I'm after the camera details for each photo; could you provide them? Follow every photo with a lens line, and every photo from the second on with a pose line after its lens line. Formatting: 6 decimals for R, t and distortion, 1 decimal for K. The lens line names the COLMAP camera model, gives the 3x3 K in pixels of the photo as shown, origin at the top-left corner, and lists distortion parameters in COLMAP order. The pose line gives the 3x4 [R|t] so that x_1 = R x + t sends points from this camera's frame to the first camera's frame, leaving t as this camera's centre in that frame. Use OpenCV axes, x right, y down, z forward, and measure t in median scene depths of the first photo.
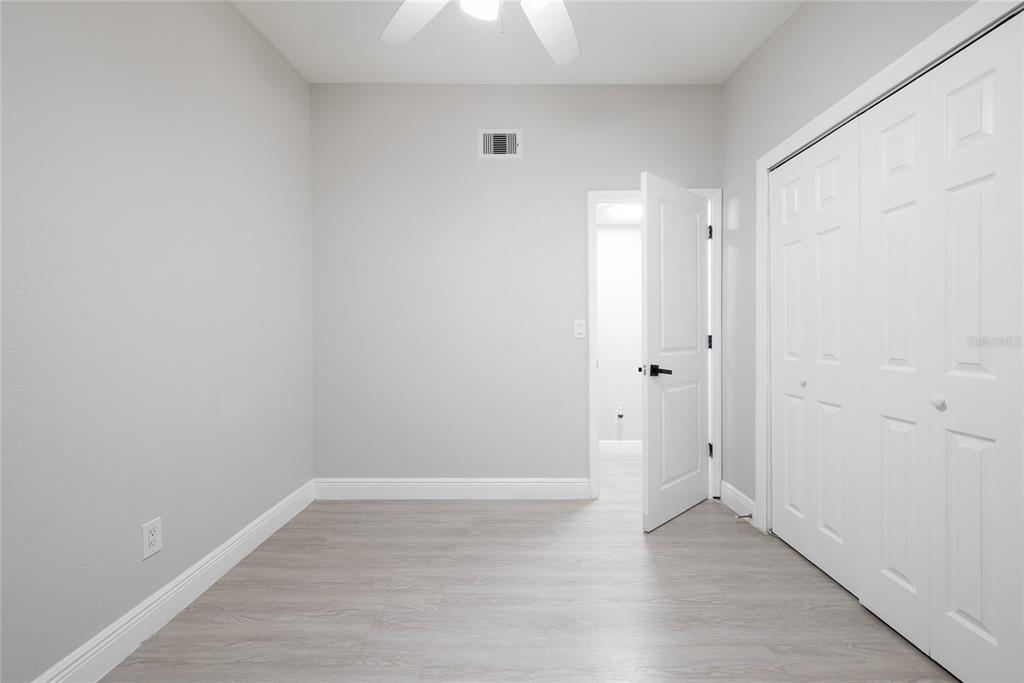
lens RADIAL K [[408.7, 0, 516.1], [0, 408.7, 339.5], [0, 0, 1]] dist [-0.000177, -0.000023]
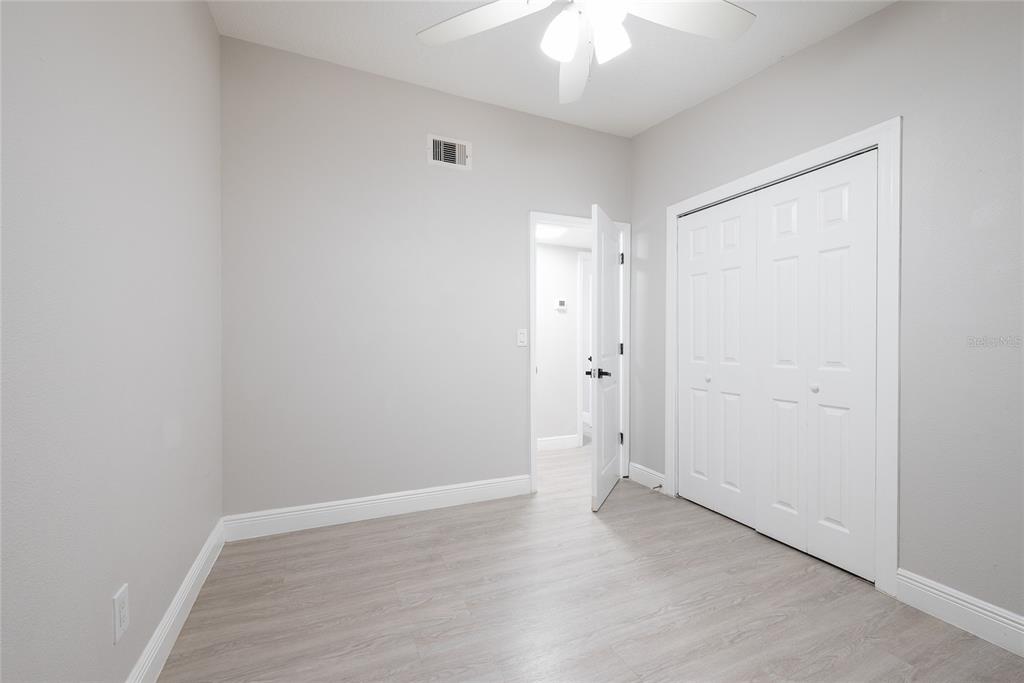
lens RADIAL K [[412.8, 0, 510.1], [0, 412.8, 346.5], [0, 0, 1]] dist [0.000551, -0.000023]
pose [[0.916357, -0.000400, 0.400362, -0.372417], [0.000521, 1.000000, -0.000193, -0.001693], [-0.400362, 0.000386, 0.916357, 0.012590]]
